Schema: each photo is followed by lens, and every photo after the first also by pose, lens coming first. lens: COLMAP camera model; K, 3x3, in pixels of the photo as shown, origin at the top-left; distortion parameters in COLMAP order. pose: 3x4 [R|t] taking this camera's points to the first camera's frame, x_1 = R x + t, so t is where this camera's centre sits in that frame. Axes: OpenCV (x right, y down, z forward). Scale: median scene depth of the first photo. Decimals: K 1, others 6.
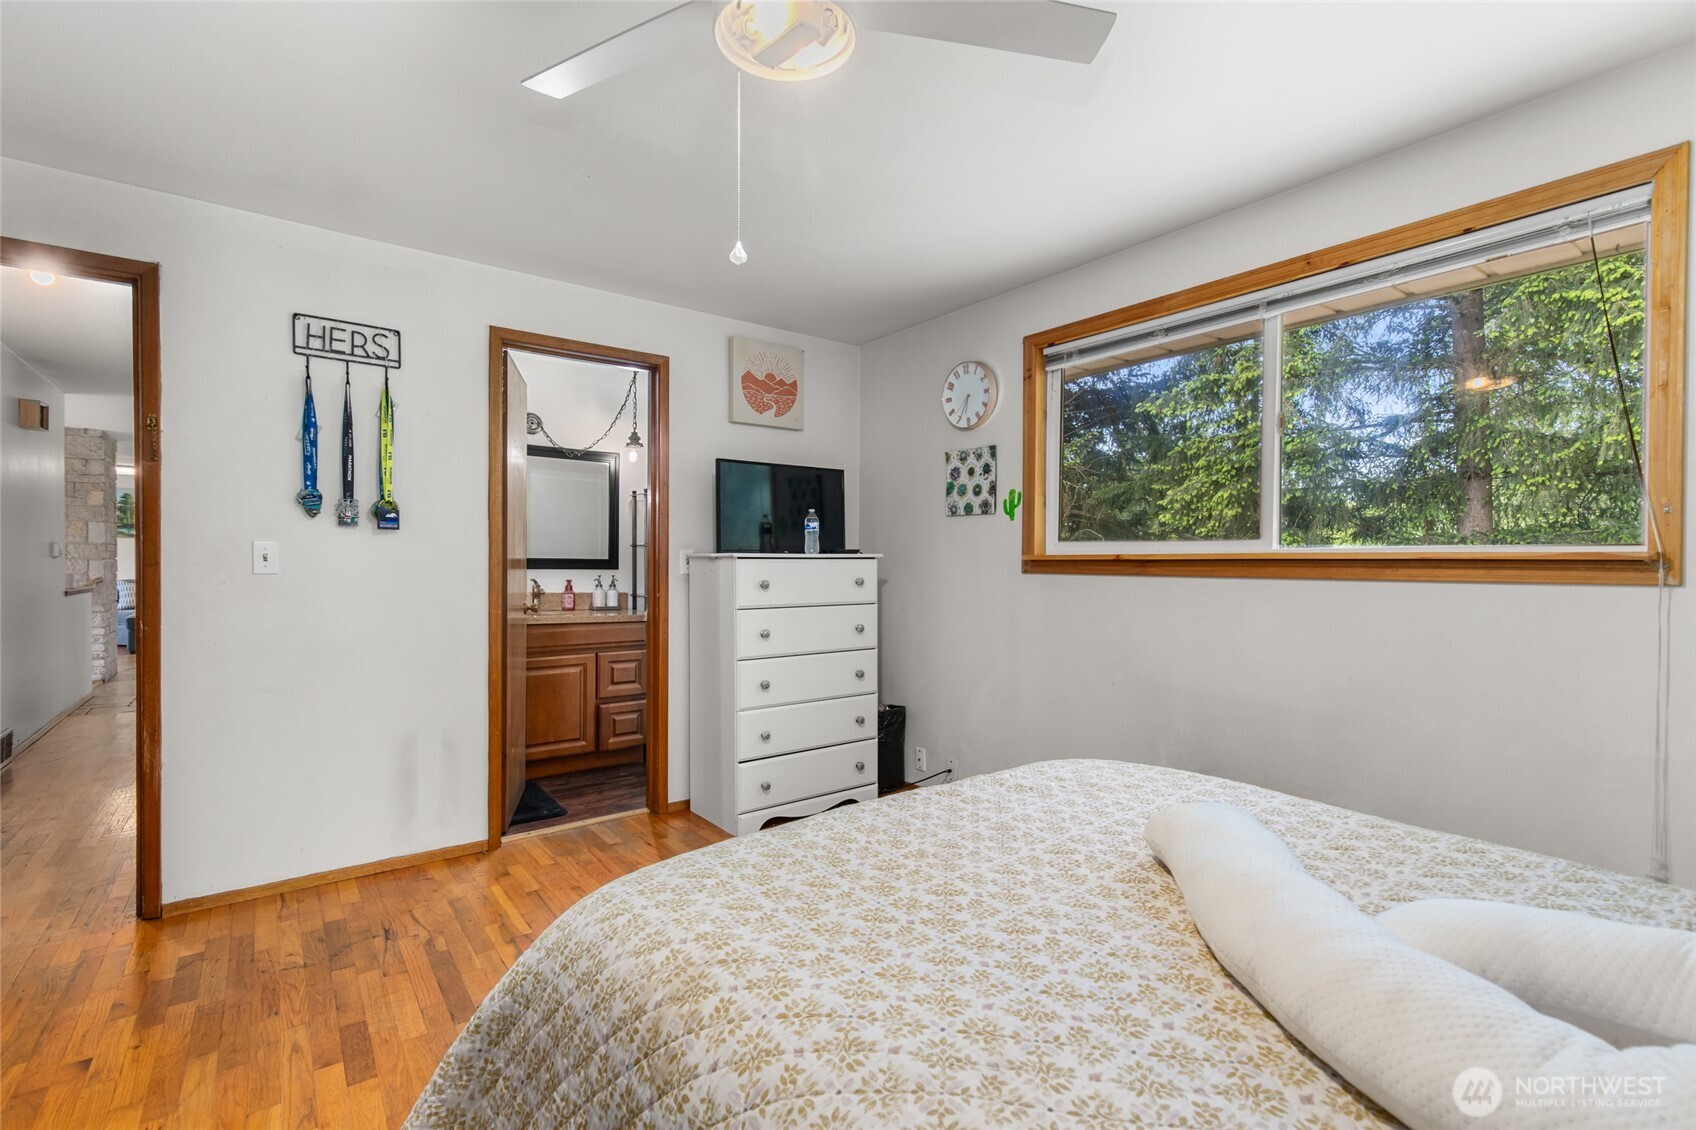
lens RADIAL K [[758.3, 0, 844.5], [0, 758.3, 563.0], [0, 0, 1]] dist [0.006154, -0.001491]
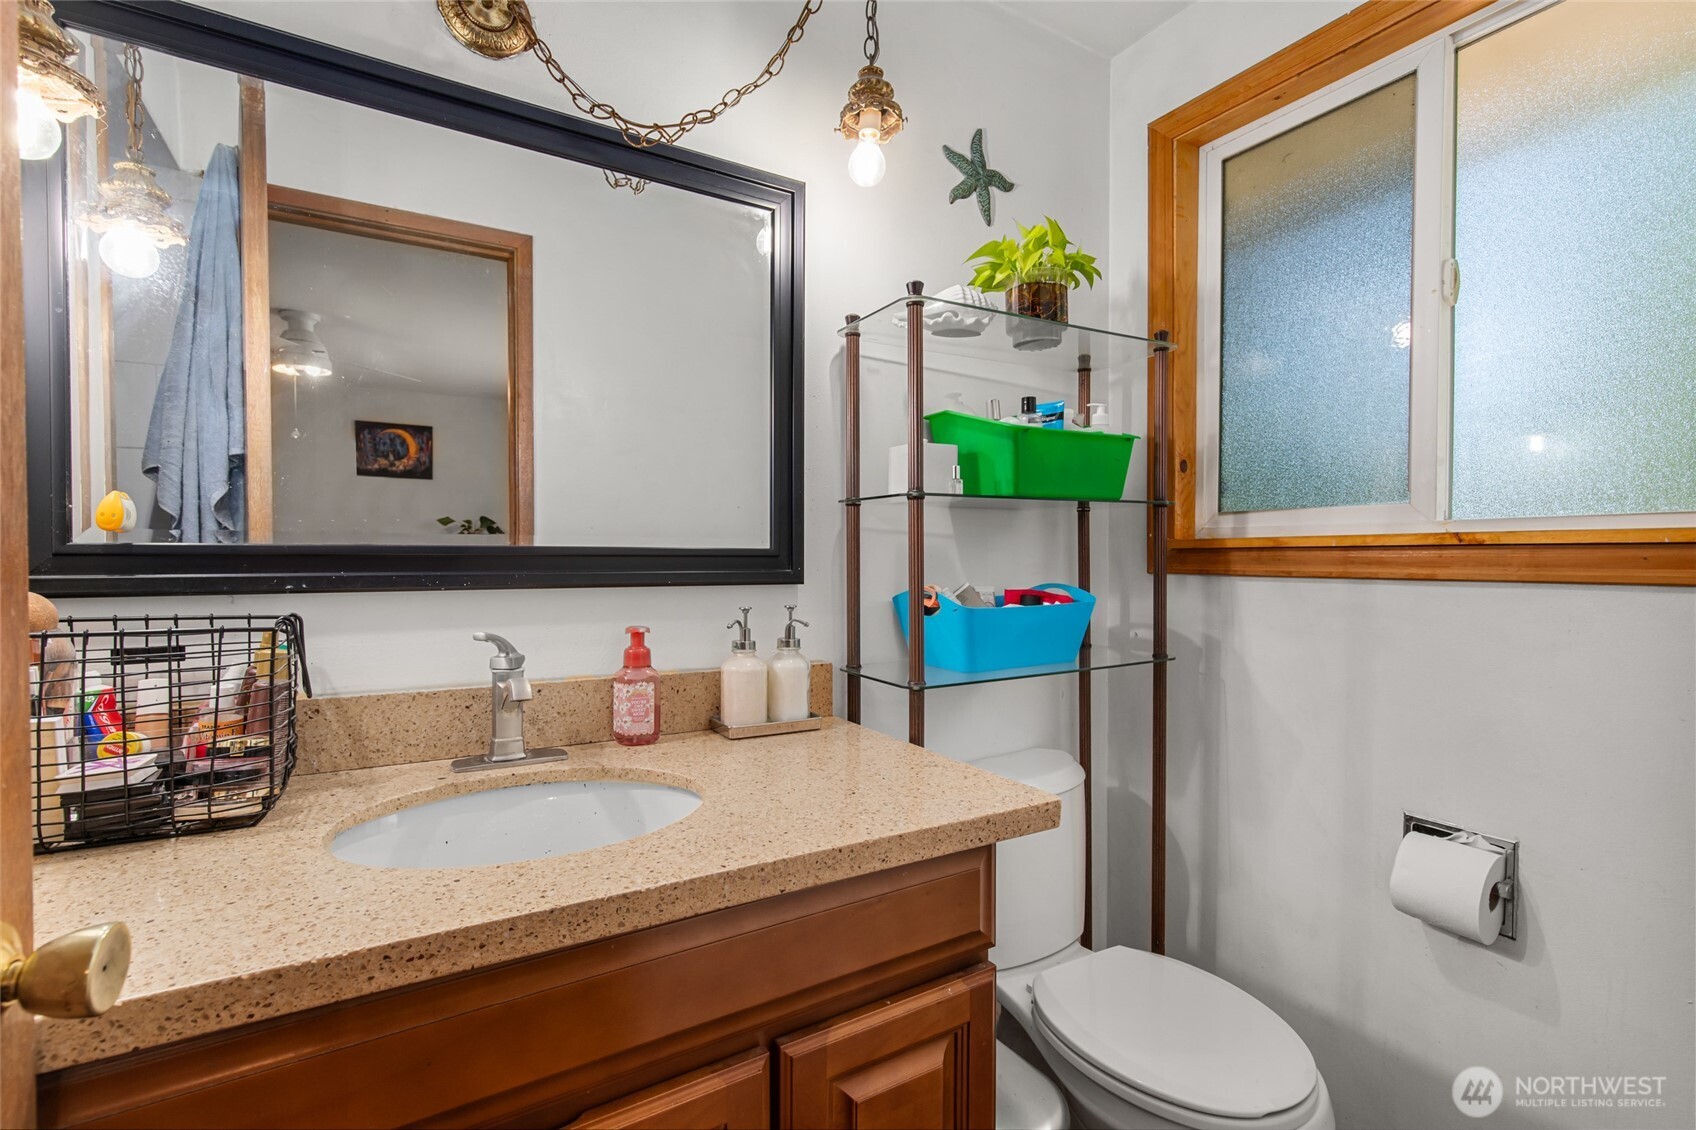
lens RADIAL K [[758.3, 0, 850.0], [0, 758.3, 564.6], [0, 0, 1]] dist [0.006154, -0.001491]
pose [[0.995534, -0.000960, -0.094403, -0.258322], [0.001580, 0.999978, 0.006484, -0.000824], [0.094395, -0.006604, 0.995513, 0.727724]]
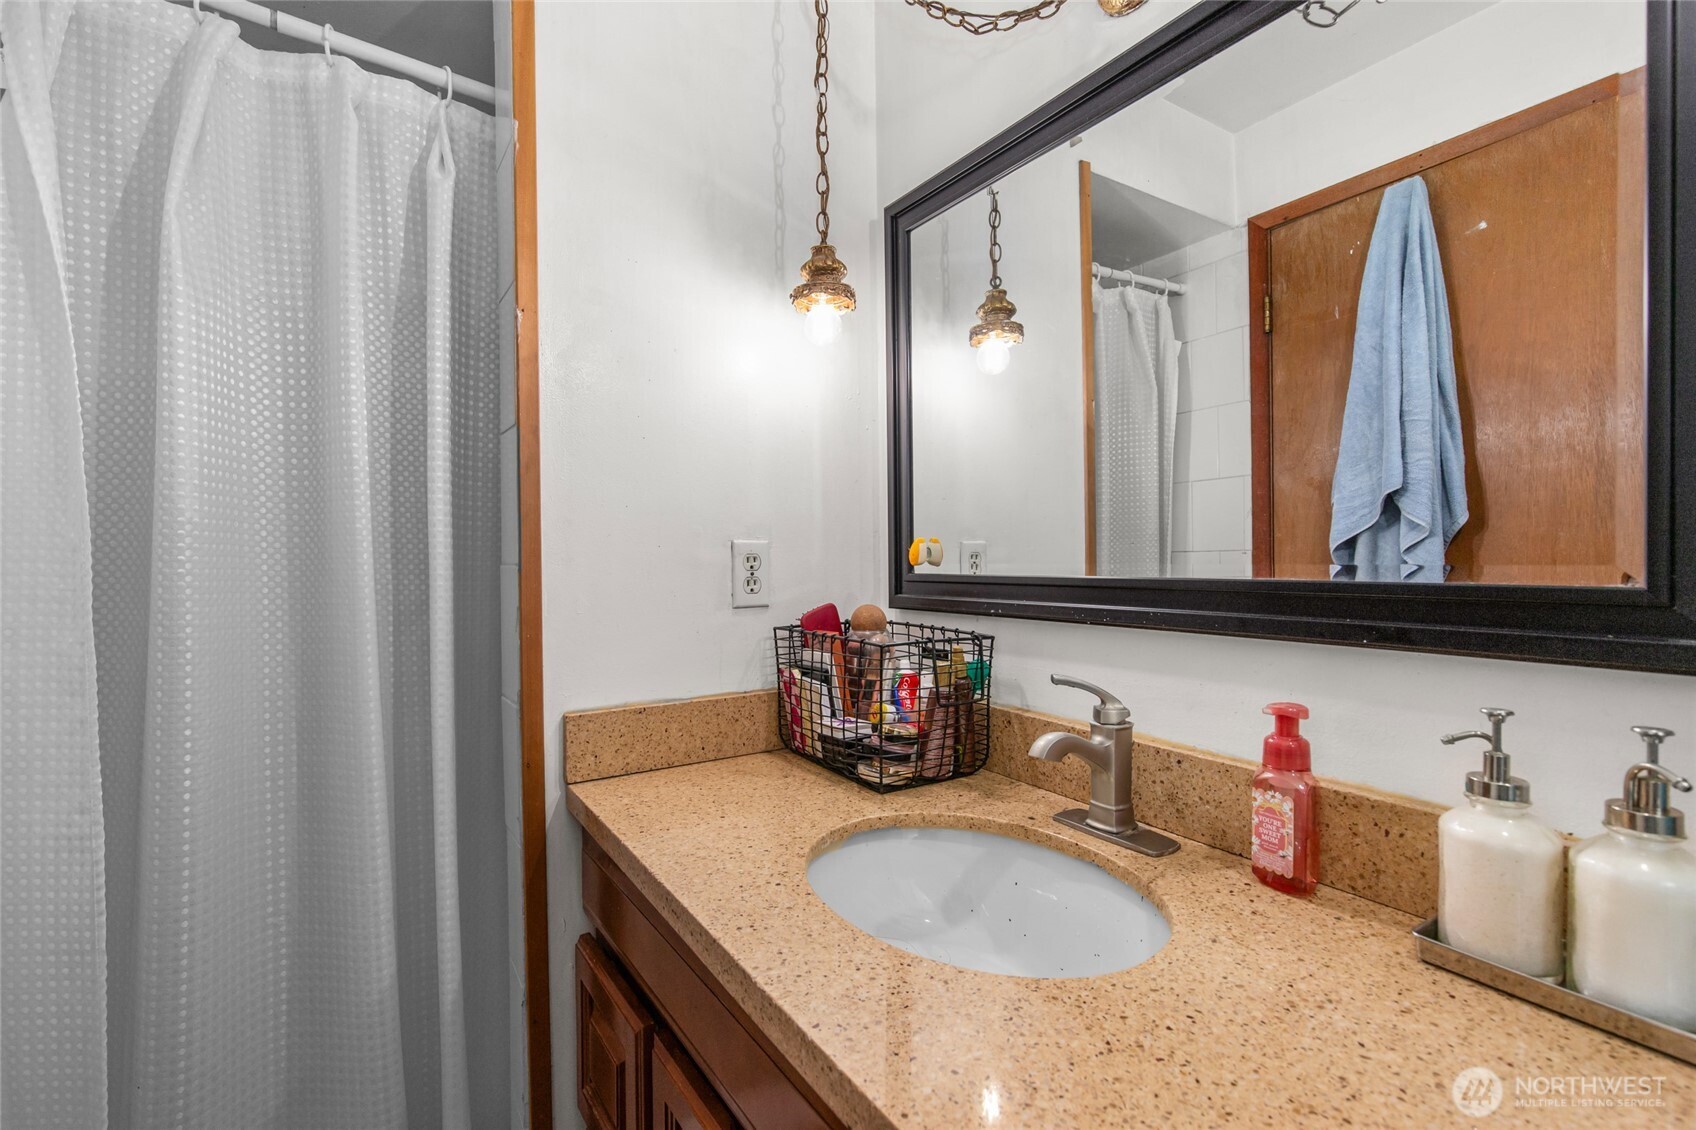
lens RADIAL K [[758.3, 0, 849.3], [0, 758.3, 566.6], [0, 0, 1]] dist [0.006154, -0.001491]
pose [[-0.053466, 0.005608, -0.998554, -0.182205], [0.000979, 0.999984, 0.005564, -0.009913], [0.998569, -0.000680, -0.053470, 0.890576]]
